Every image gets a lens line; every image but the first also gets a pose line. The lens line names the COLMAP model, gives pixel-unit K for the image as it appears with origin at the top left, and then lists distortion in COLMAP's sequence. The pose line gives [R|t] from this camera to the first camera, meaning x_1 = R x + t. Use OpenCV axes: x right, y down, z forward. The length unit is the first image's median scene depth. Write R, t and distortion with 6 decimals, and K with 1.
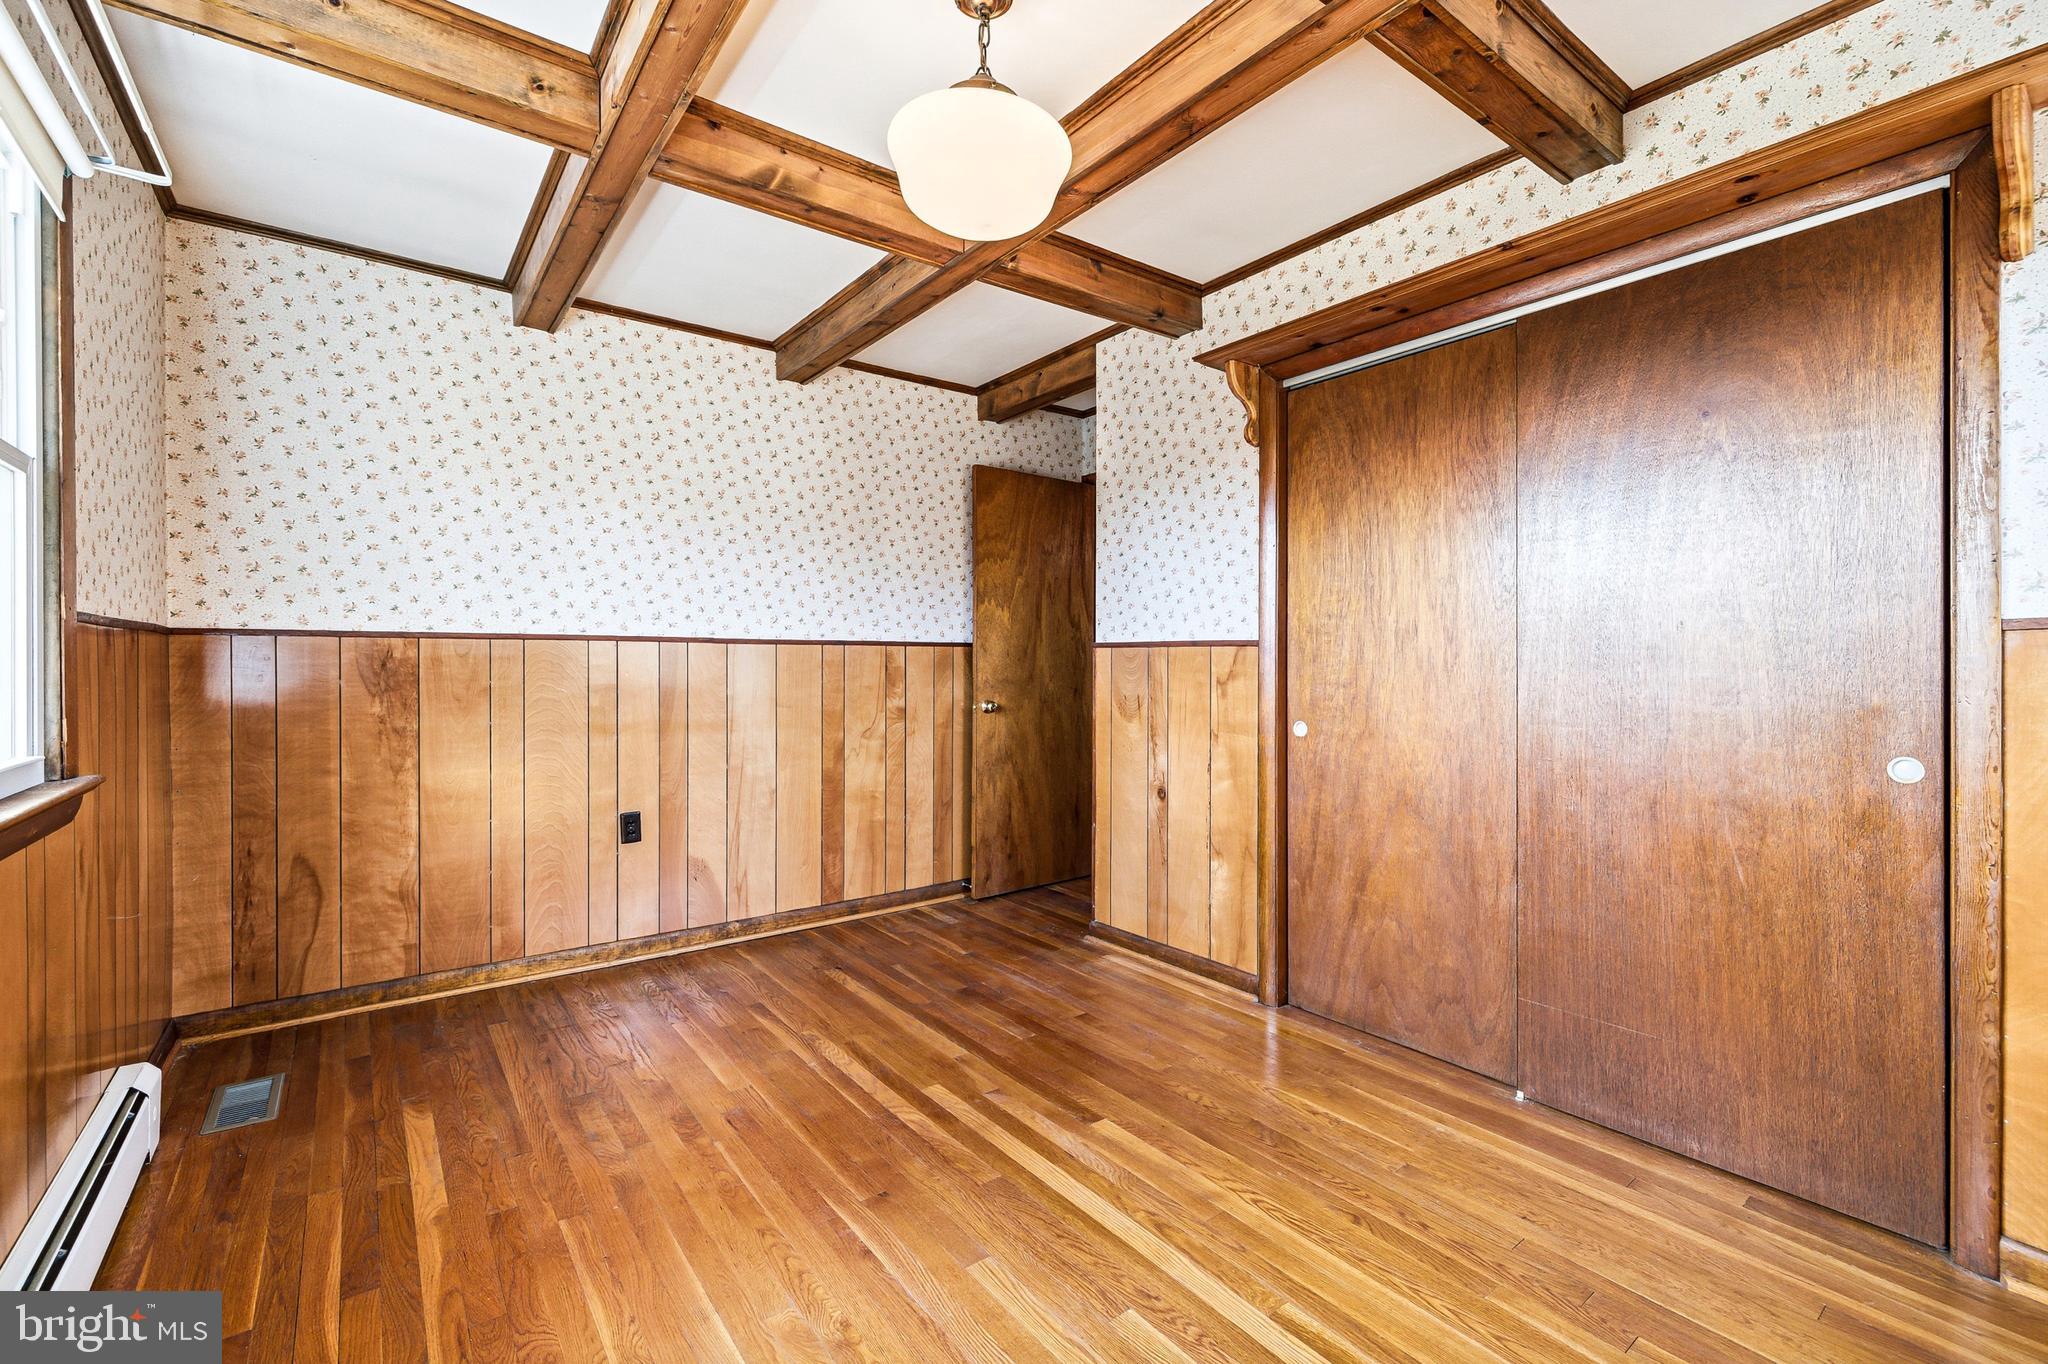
lens RADIAL K [[861.2, 0, 1015.0], [0, 861.2, 672.4], [0, 0, 1]] dist [0.002503, -0.000894]
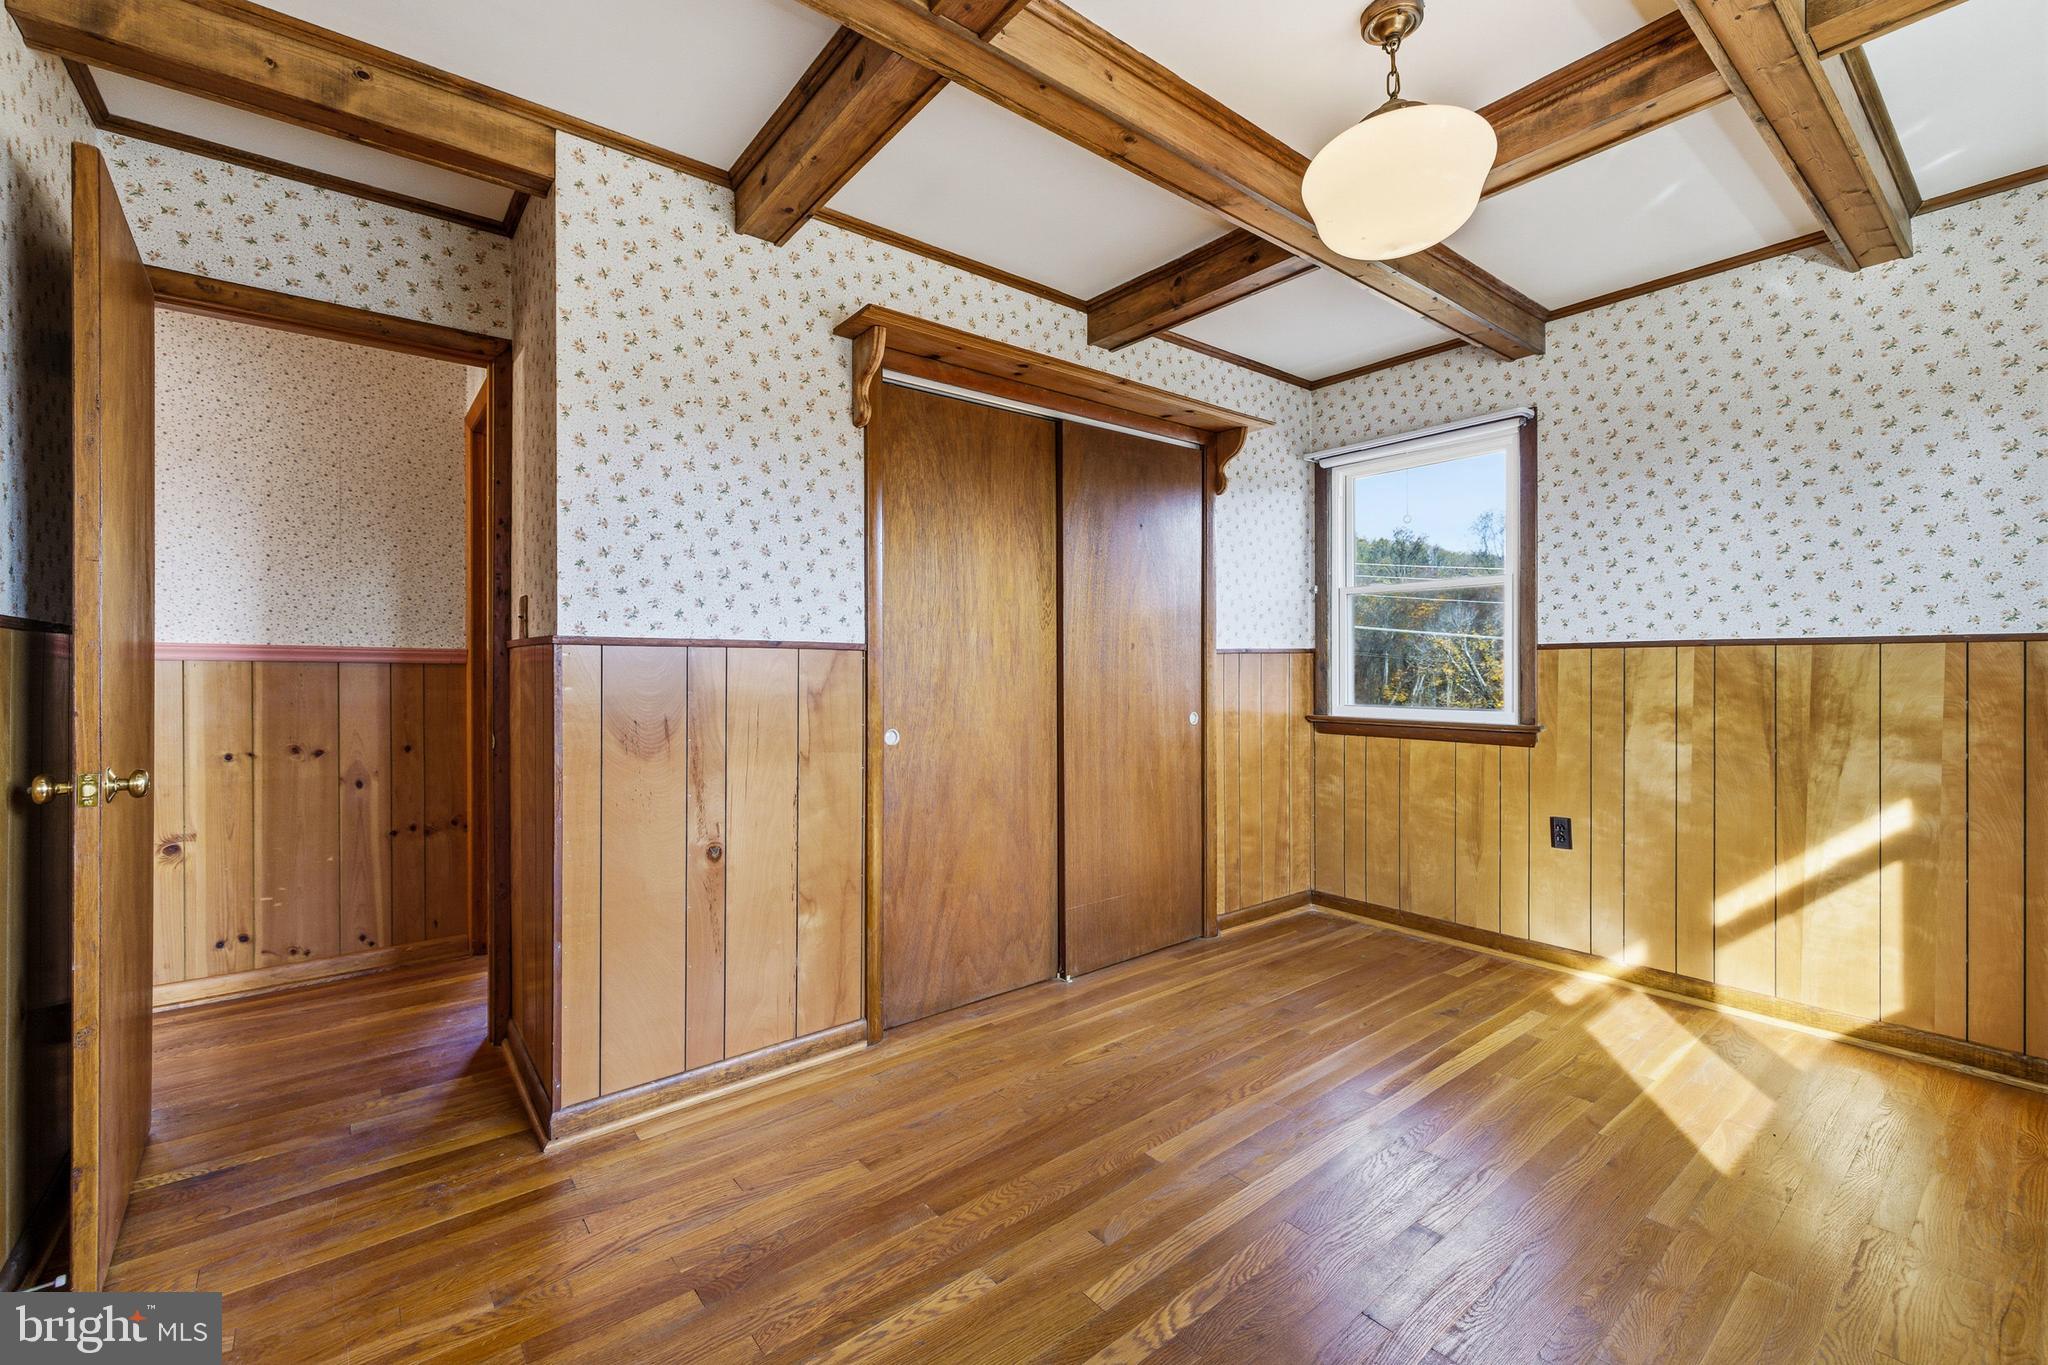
lens RADIAL K [[861.2, 0, 1011.5], [0, 861.2, 672.6], [0, 0, 1]] dist [0.002503, -0.000894]
pose [[-0.027800, -0.005874, 0.999596, -0.655980], [0.014752, 0.999871, 0.006286, -0.011477], [-0.999505, 0.014921, -0.027710, 0.920890]]
